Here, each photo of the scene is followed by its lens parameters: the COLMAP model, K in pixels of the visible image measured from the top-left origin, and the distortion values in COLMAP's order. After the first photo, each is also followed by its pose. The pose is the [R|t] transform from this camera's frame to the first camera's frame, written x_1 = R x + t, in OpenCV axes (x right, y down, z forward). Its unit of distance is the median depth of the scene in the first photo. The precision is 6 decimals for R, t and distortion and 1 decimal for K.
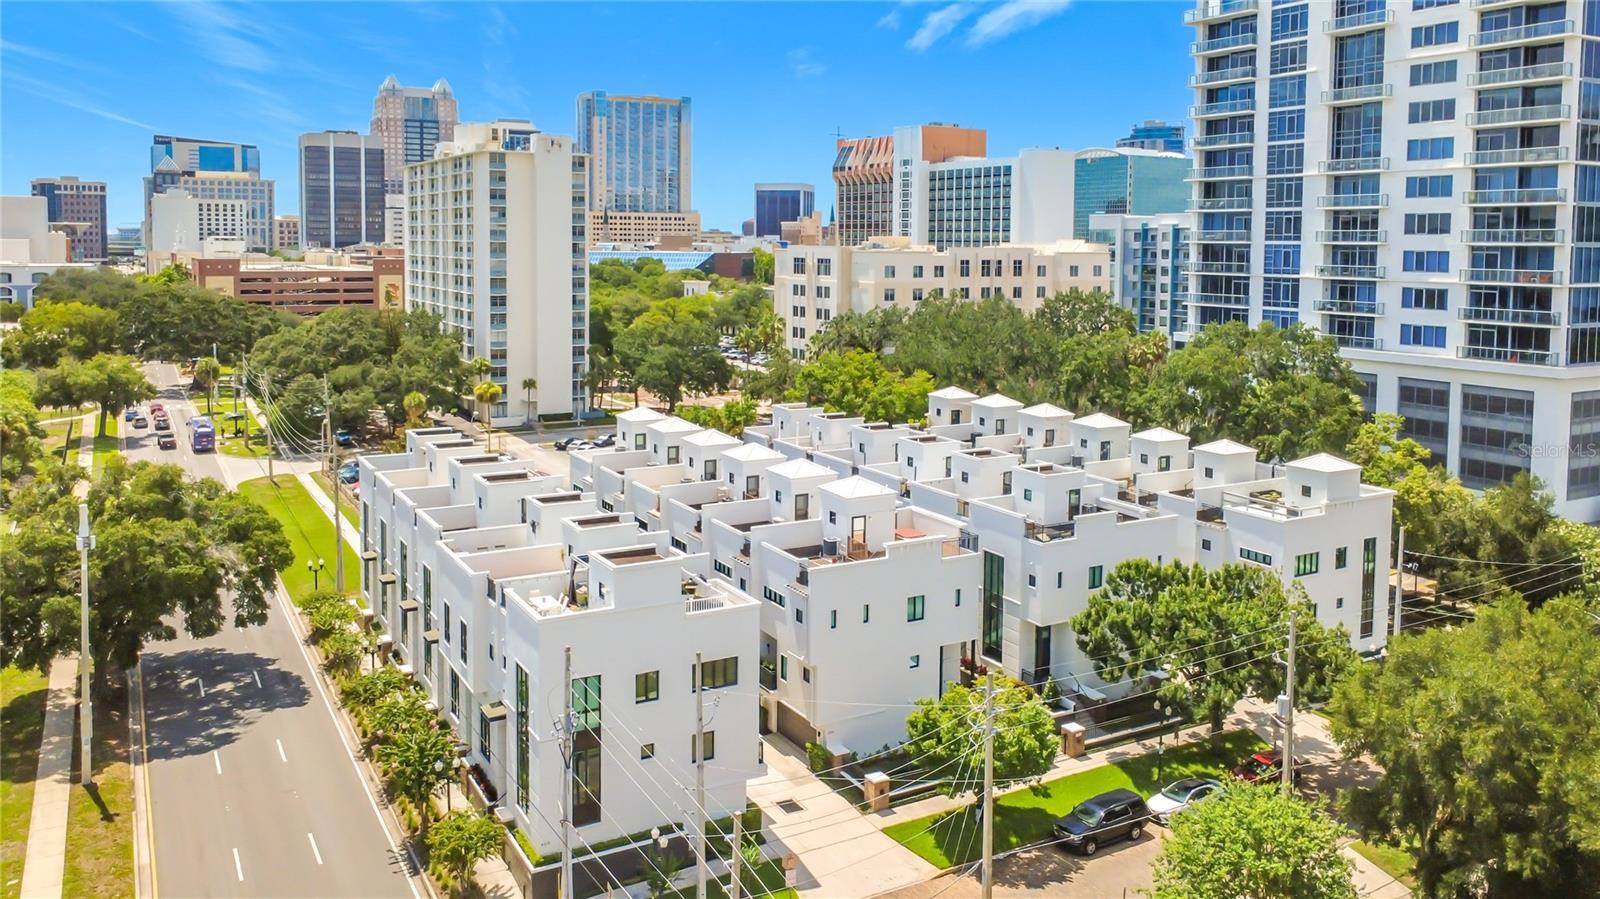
lens RADIAL K [[1170.8, 0, 800.5], [0, 1170.8, 323.7], [0, 0, 1]] dist [0.001693, 0.002071]
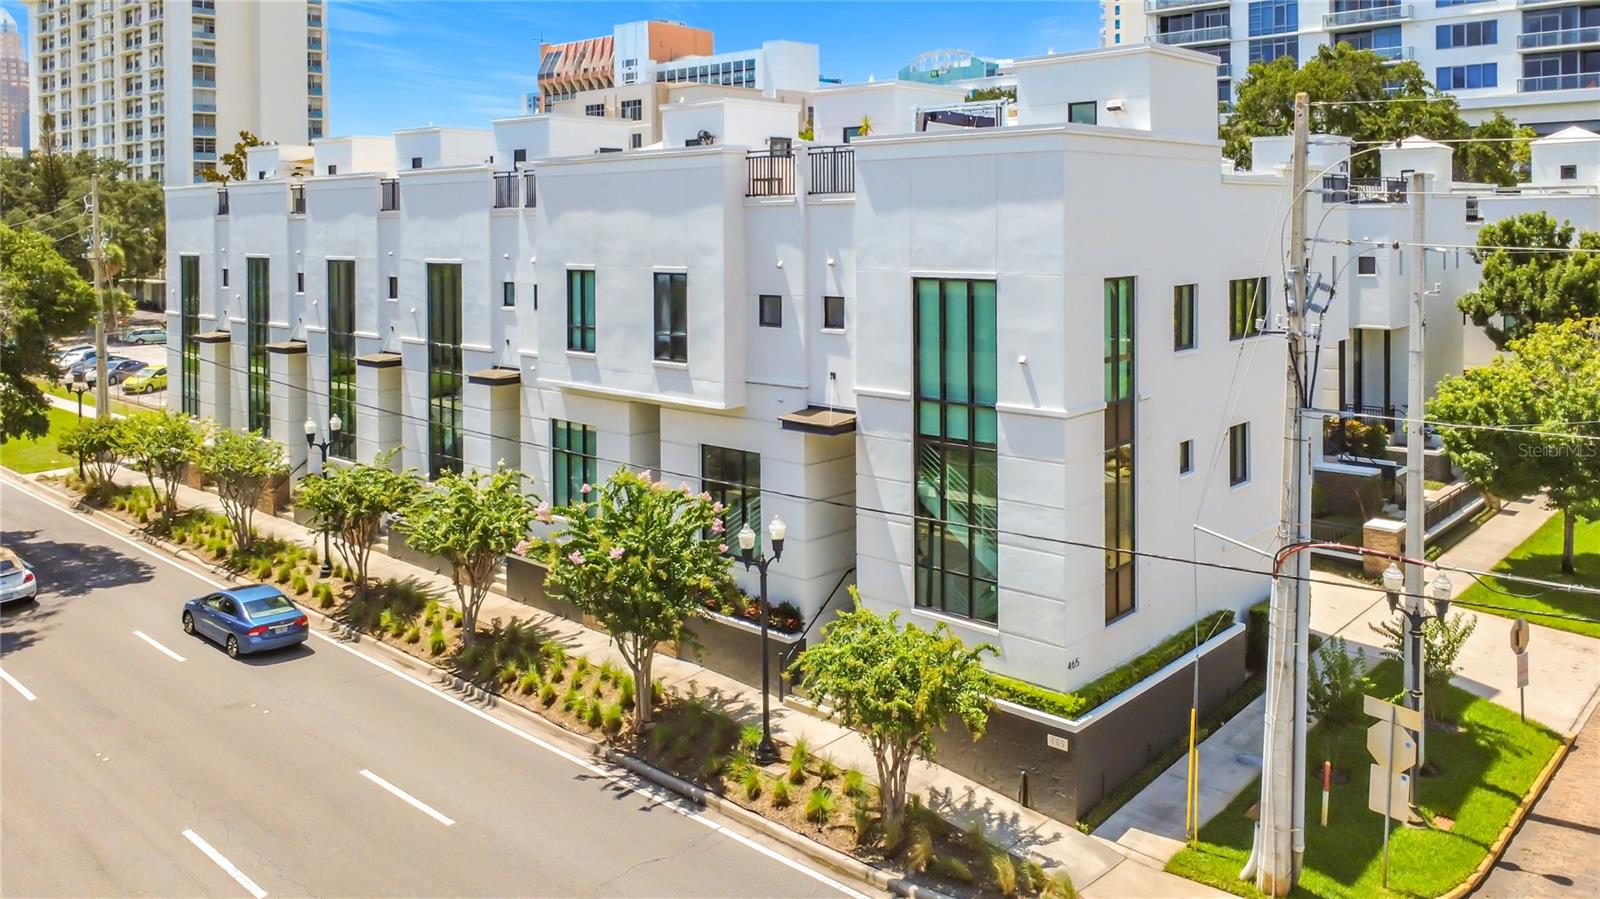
lens RADIAL K [[1188.7, 0, 796.7], [0, 1188.7, 235.9], [0, 0, 1]] dist [-0.005501, -0.001791]
pose [[0.953661, -0.022646, 0.300030, -0.128352], [0.038826, 0.998089, -0.048073, 0.089099], [-0.298368, 0.057494, 0.952718, 0.177584]]
